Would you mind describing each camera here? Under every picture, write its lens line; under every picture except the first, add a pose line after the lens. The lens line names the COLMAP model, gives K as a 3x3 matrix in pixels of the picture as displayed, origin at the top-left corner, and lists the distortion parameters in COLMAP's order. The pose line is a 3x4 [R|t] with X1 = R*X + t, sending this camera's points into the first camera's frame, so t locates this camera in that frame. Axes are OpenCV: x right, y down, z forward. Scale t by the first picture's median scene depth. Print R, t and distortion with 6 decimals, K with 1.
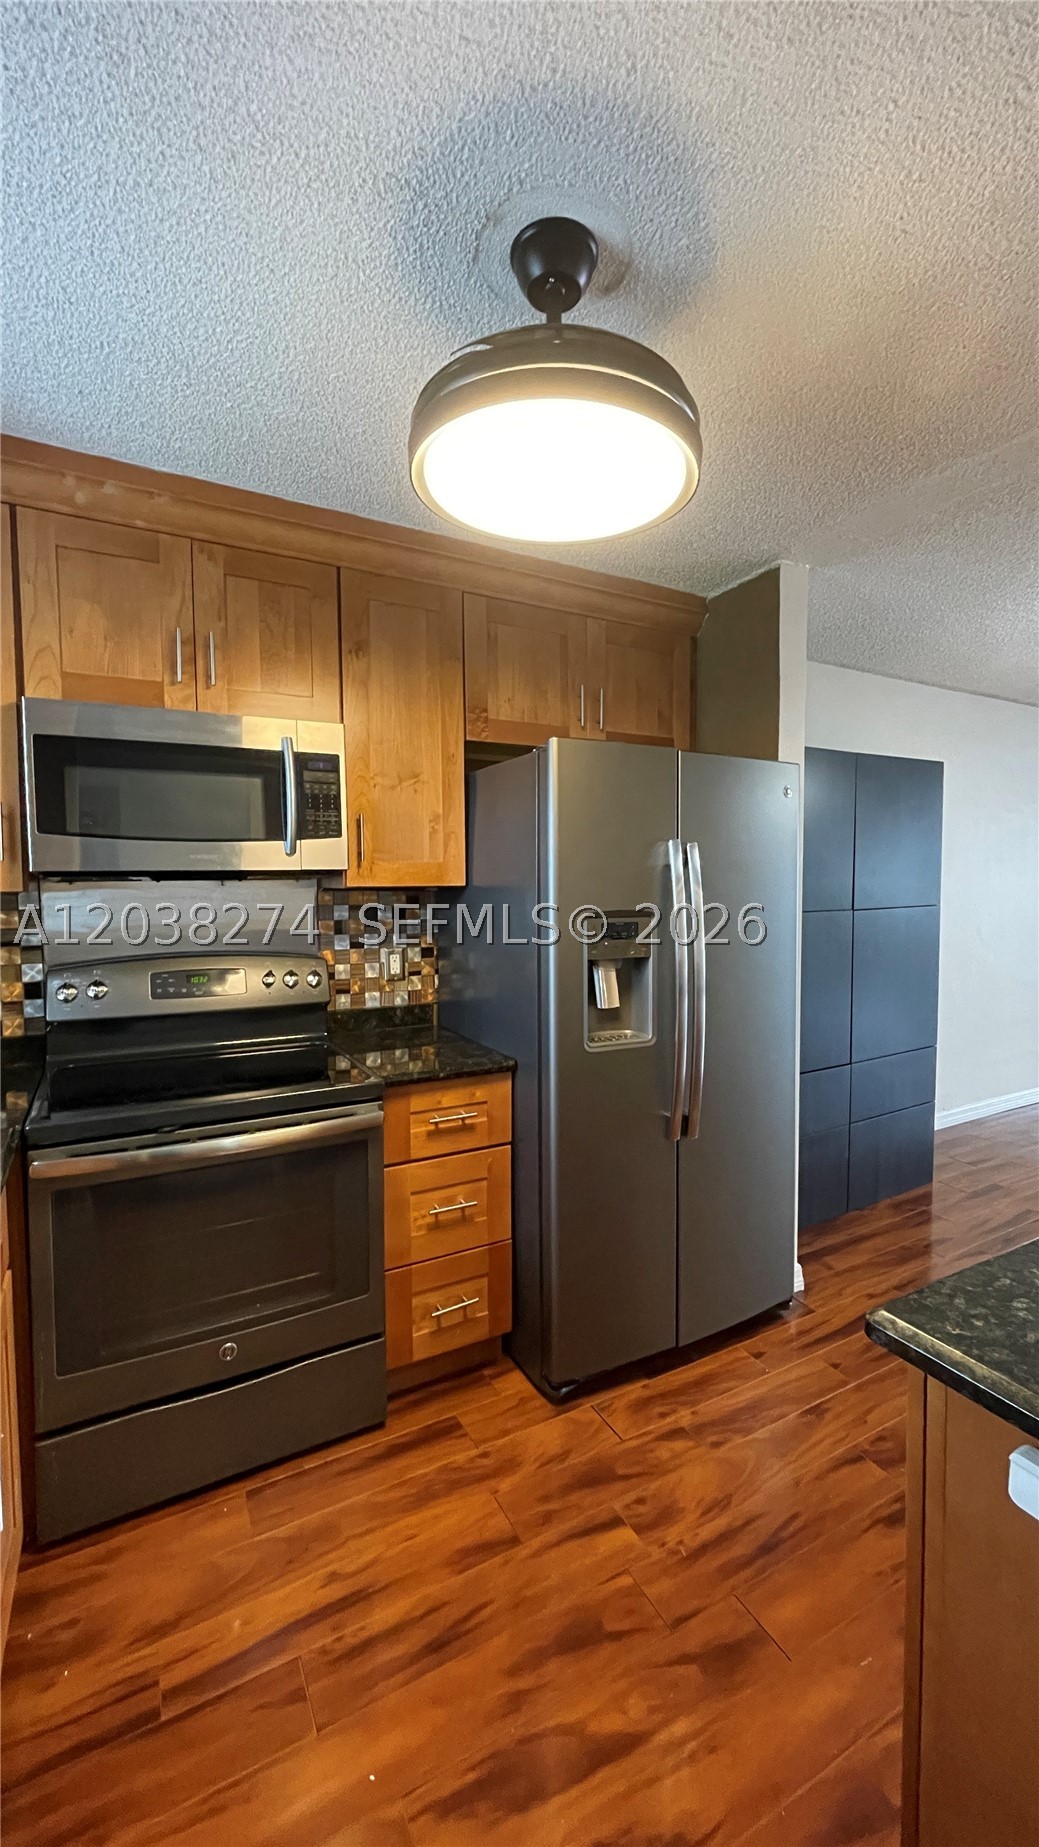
lens RADIAL K [[751.3, 0, 522.4], [0, 751.3, 916.6], [0, 0, 1]] dist [0.001525, 0.000700]
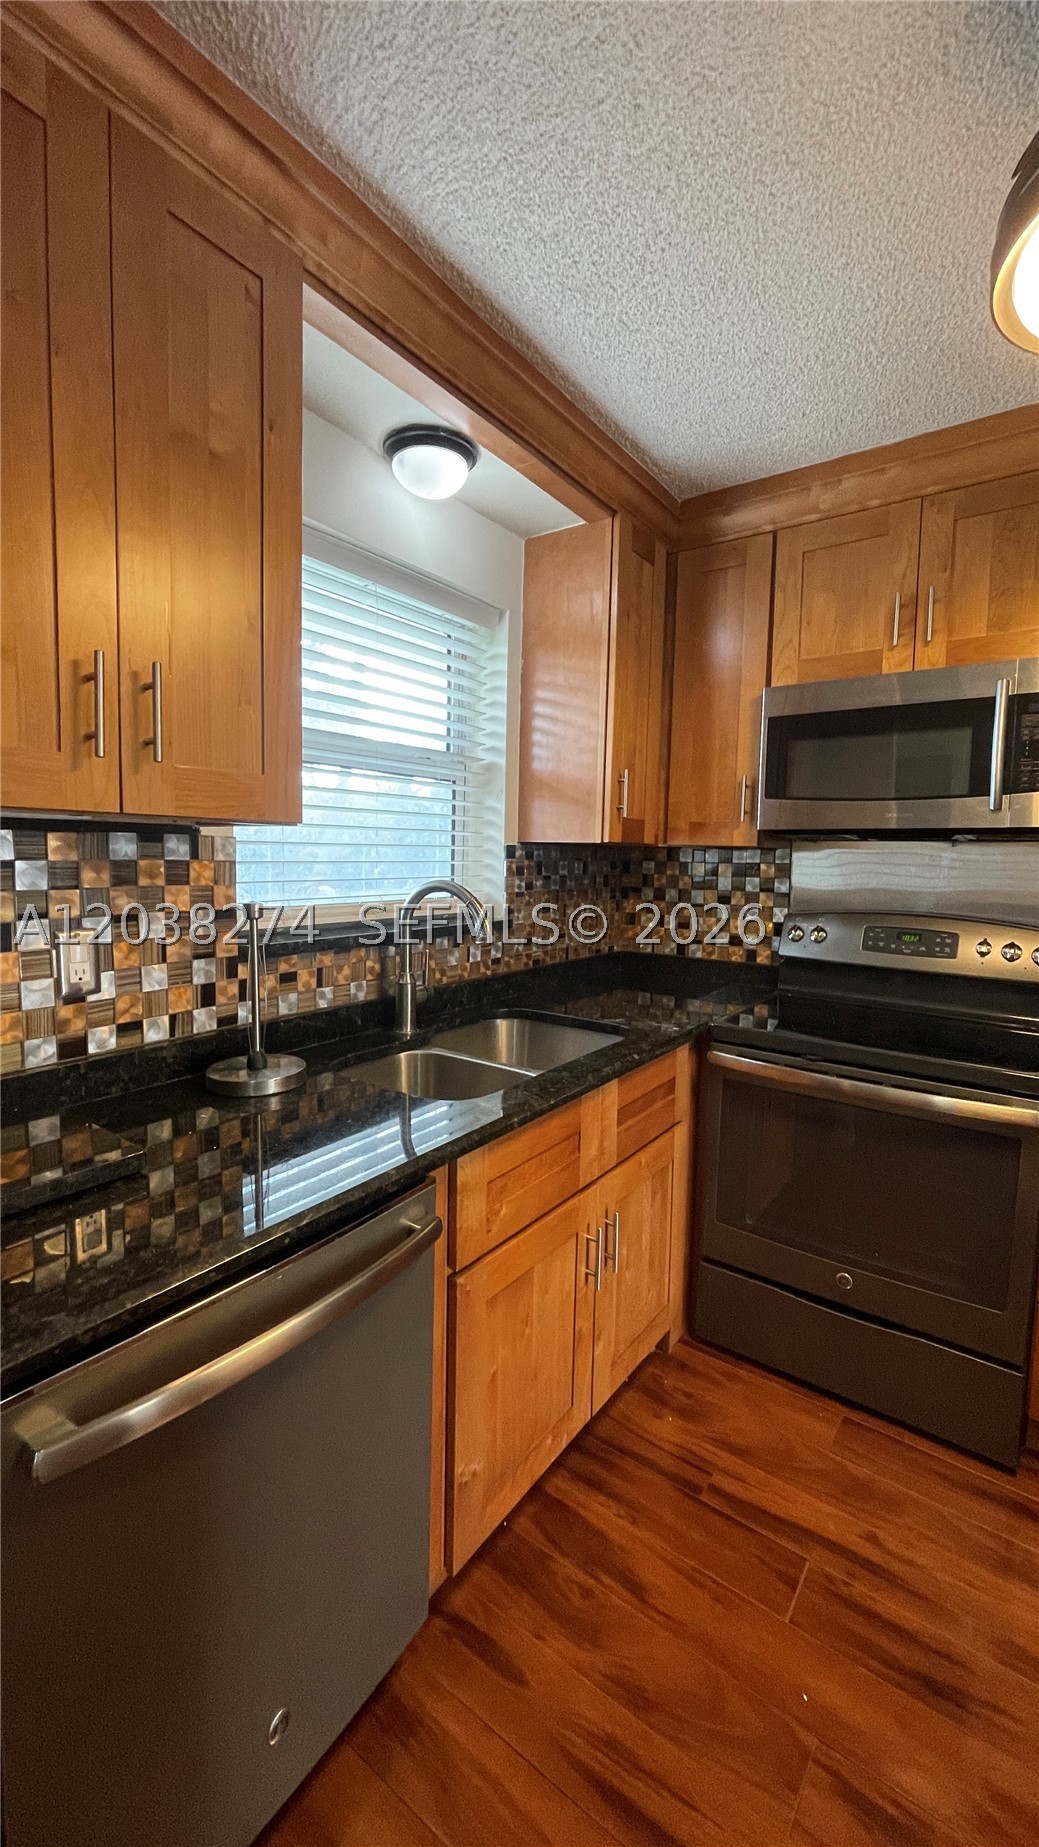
lens RADIAL K [[751.3, 0, 539.9], [0, 751.3, 917.8], [0, 0, 1]] dist [0.001525, 0.000700]
pose [[0.444387, 0.095351, -0.890746, 0.285102], [-0.068680, 0.995019, 0.072249, 0.019319], [0.893198, 0.029070, 0.448723, 0.111738]]
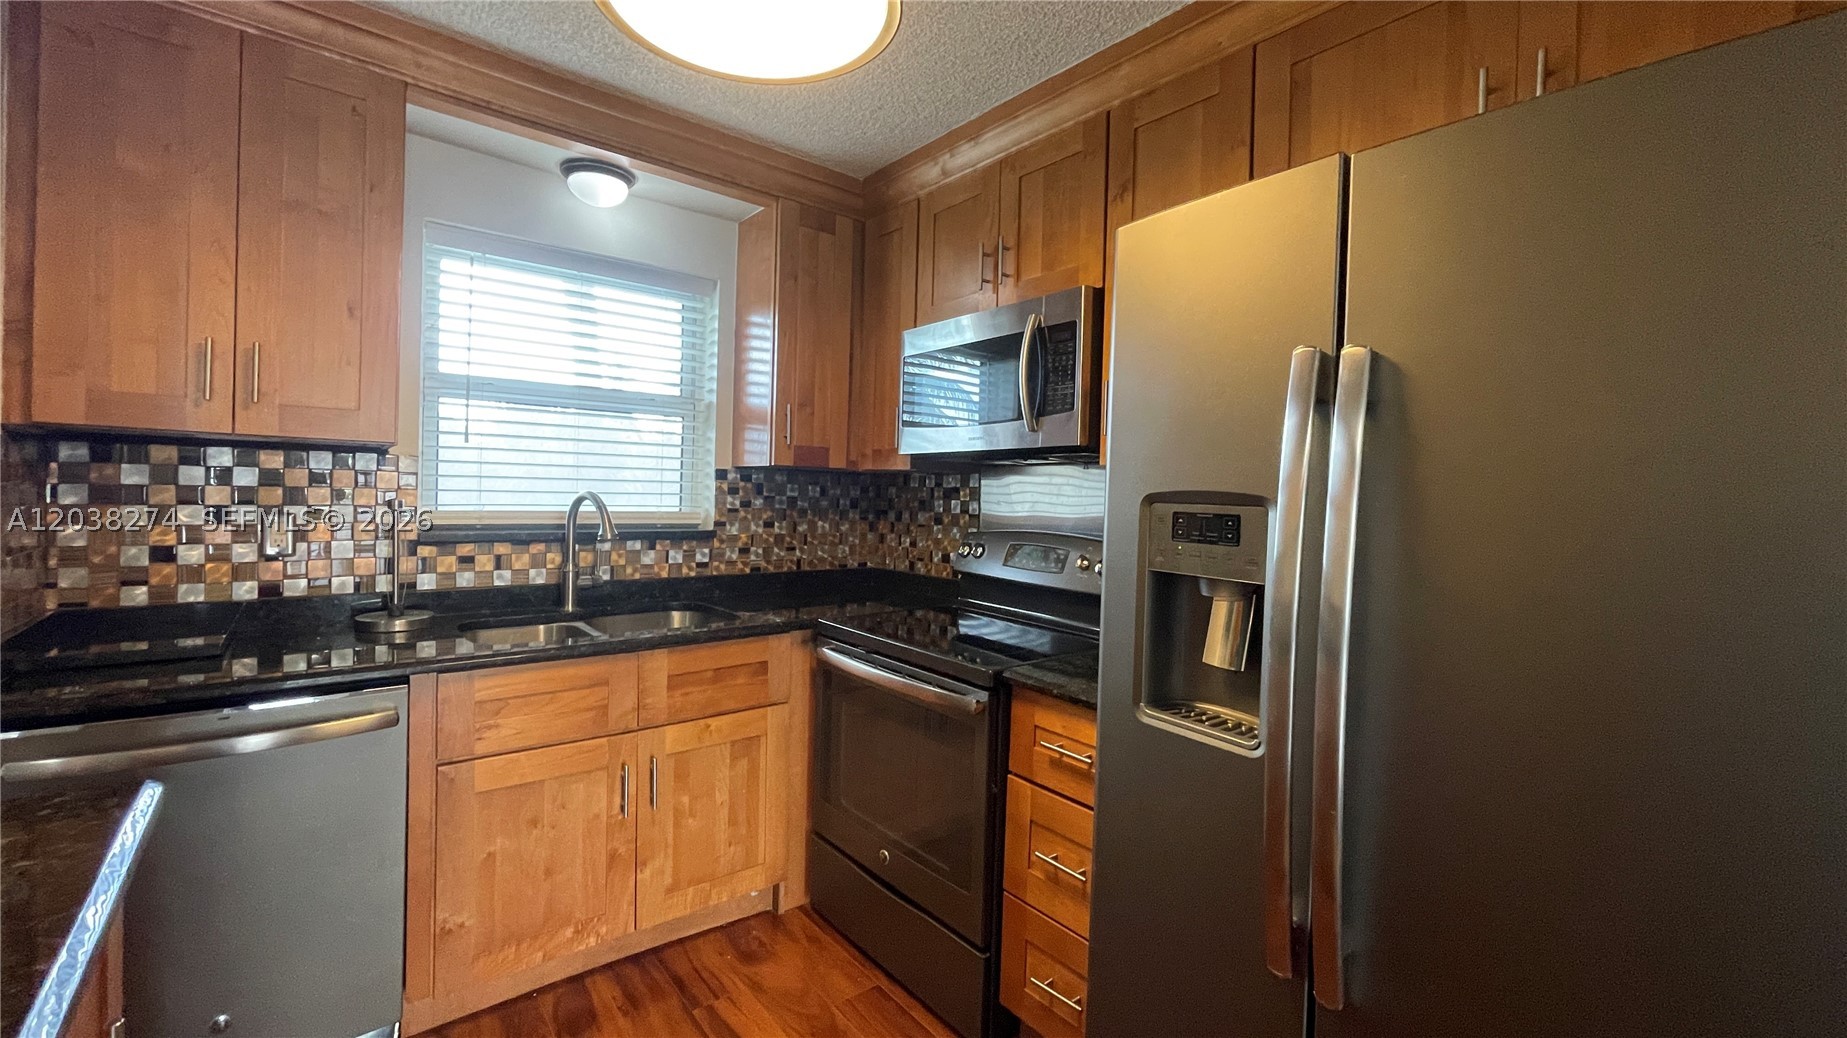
lens RADIAL K [[751.3, 0, 918.6], [0, 751.3, 503.1], [0, 0, 1]] dist [0.001525, 0.000700]
pose [[0.182010, 0.027474, -0.982913, 0.677141], [-0.079050, 0.996783, 0.013224, 0.010266], [0.980114, 0.075292, 0.183596, 0.716215]]
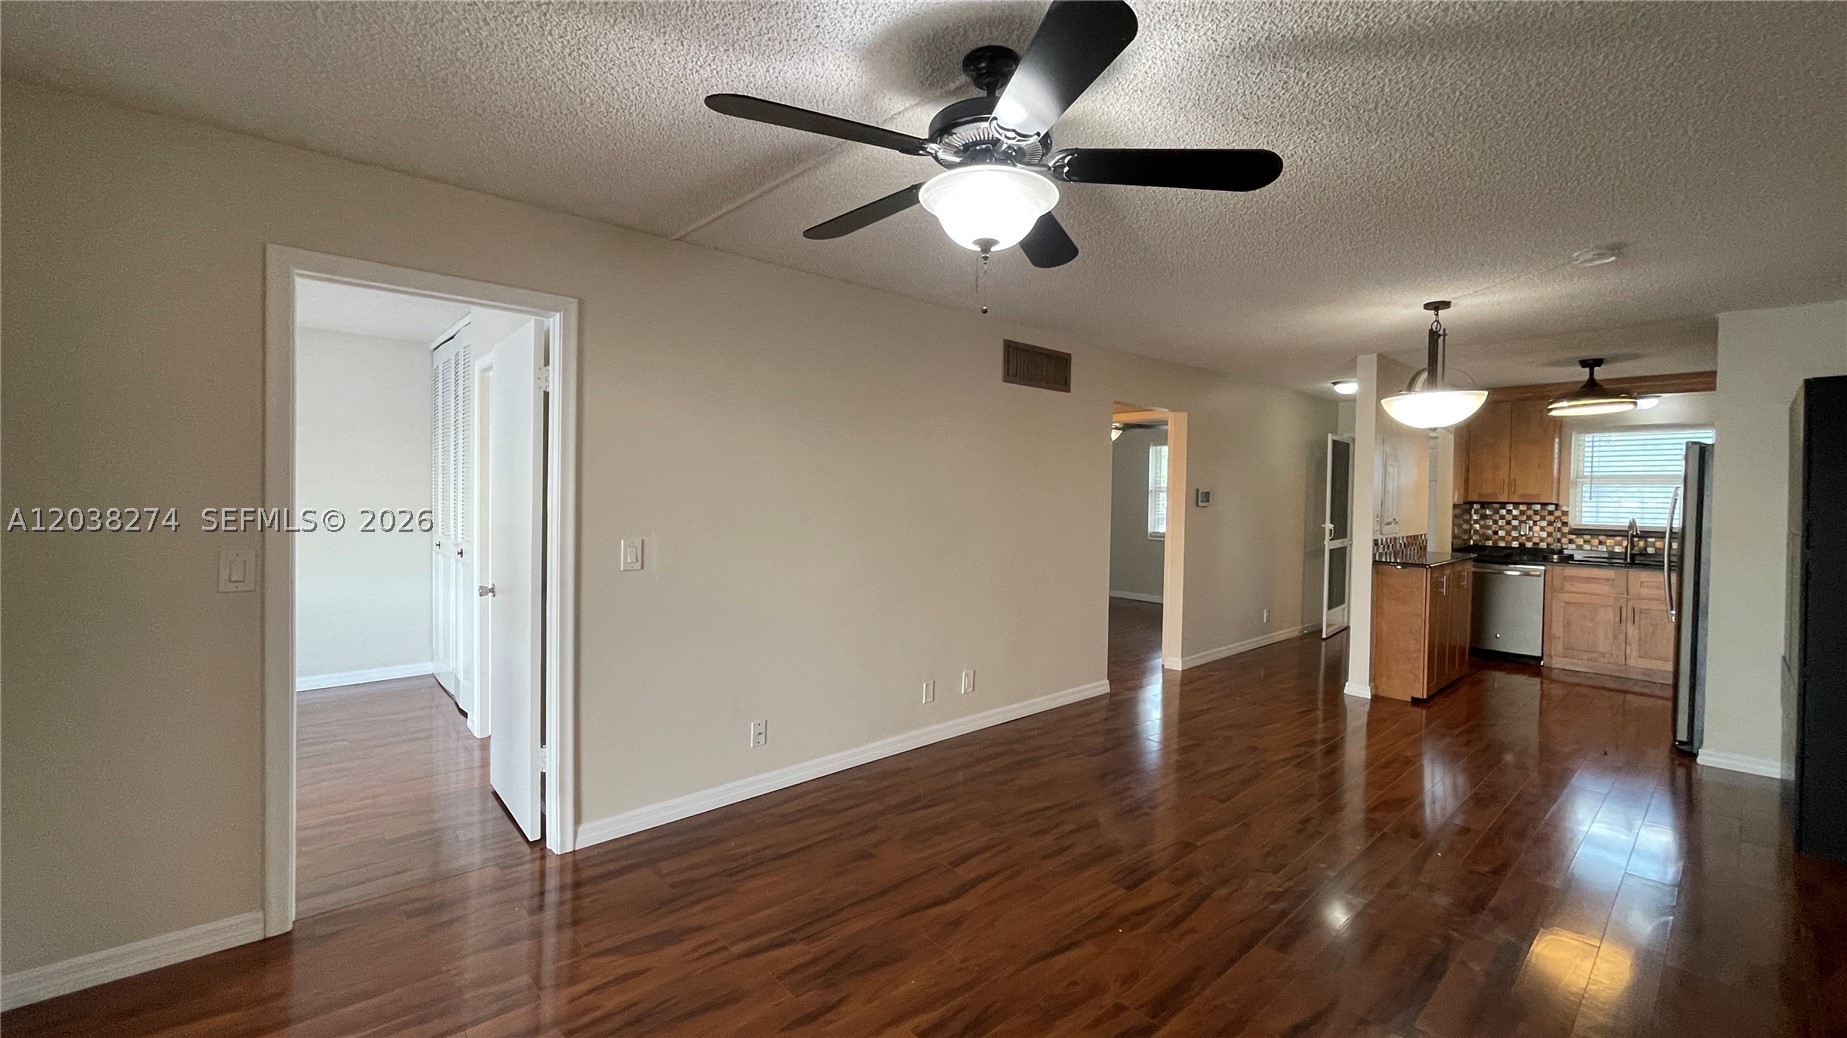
lens RADIAL K [[751.3, 0, 921.3], [0, 751.3, 512.1], [0, 0, 1]] dist [0.001525, 0.000700]
pose [[-0.972297, -0.001408, -0.233746, 3.143169], [-0.020270, 0.996723, 0.078314, -0.165954], [0.232870, 0.080883, -0.969139, 2.851783]]
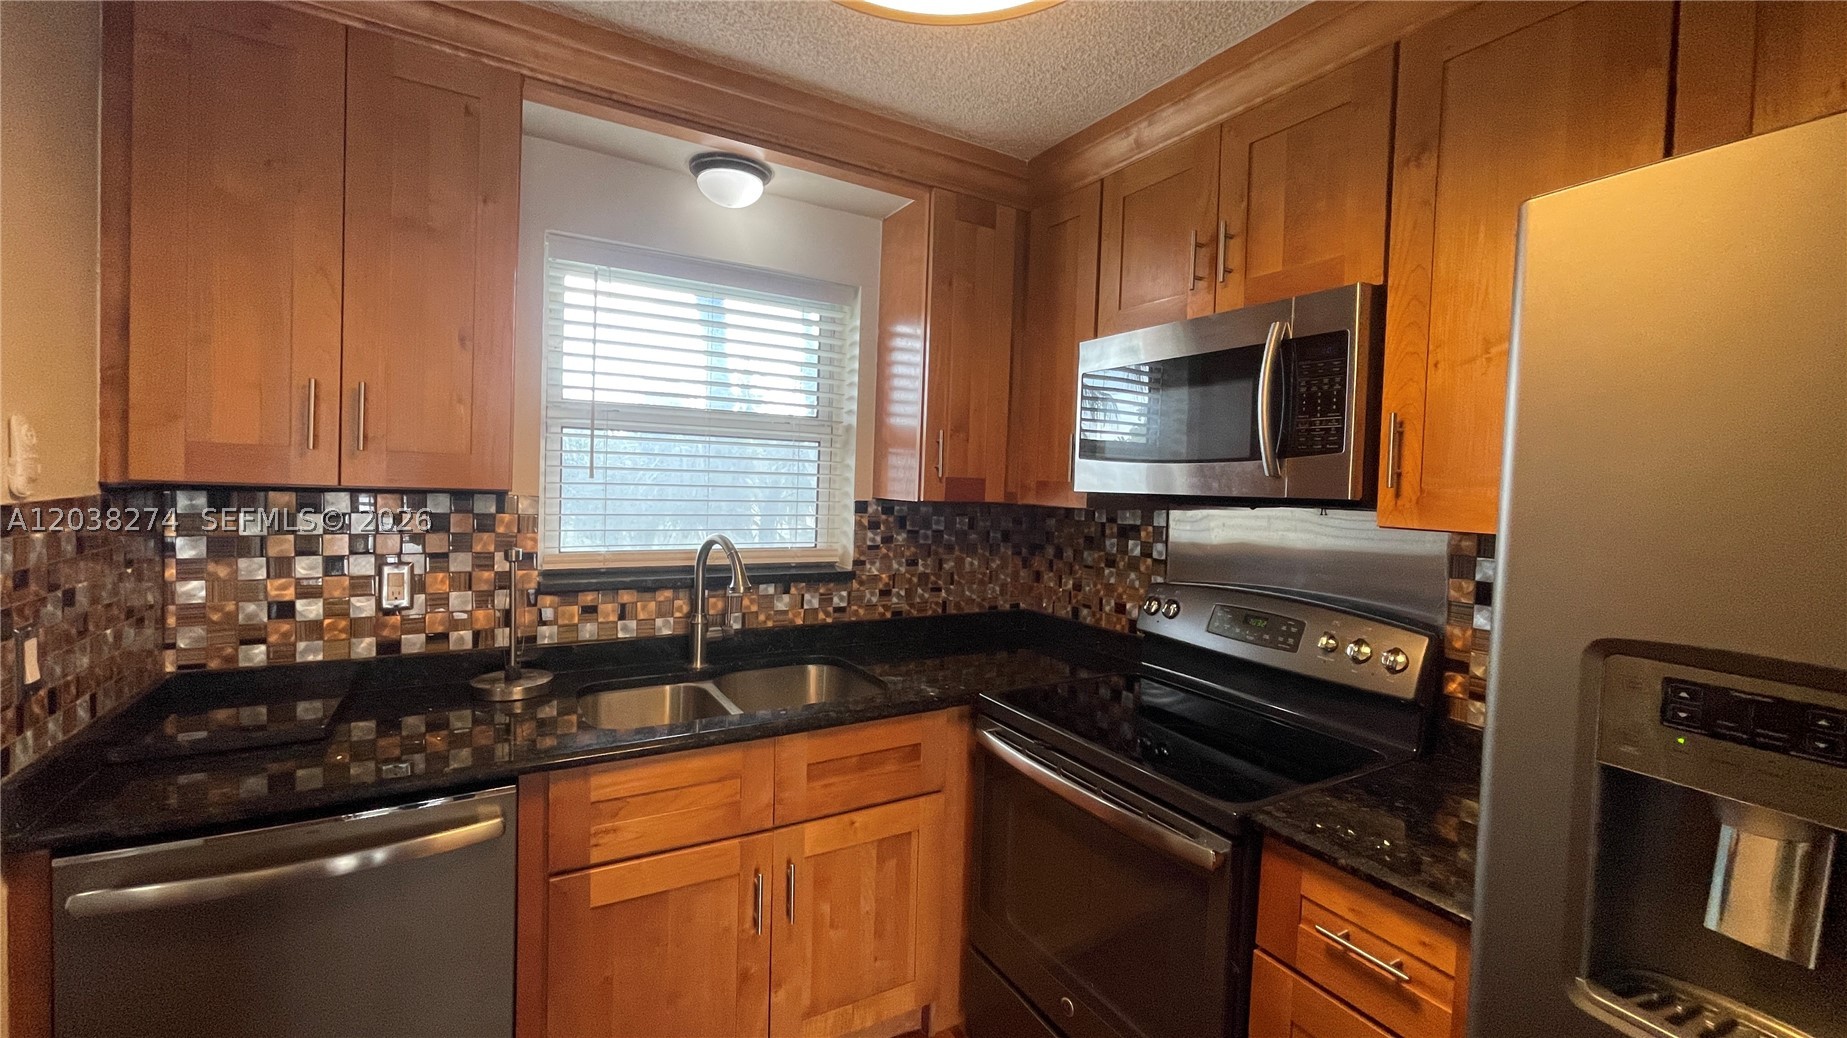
lens RADIAL K [[751.3, 0, 918.8], [0, 751.3, 502.8], [0, 0, 1]] dist [0.001525, 0.000700]
pose [[0.032470, 0.038869, -0.998717, 0.460084], [-0.084371, 0.995783, 0.036012, -0.056836], [0.995905, 0.083093, 0.035613, 0.656666]]
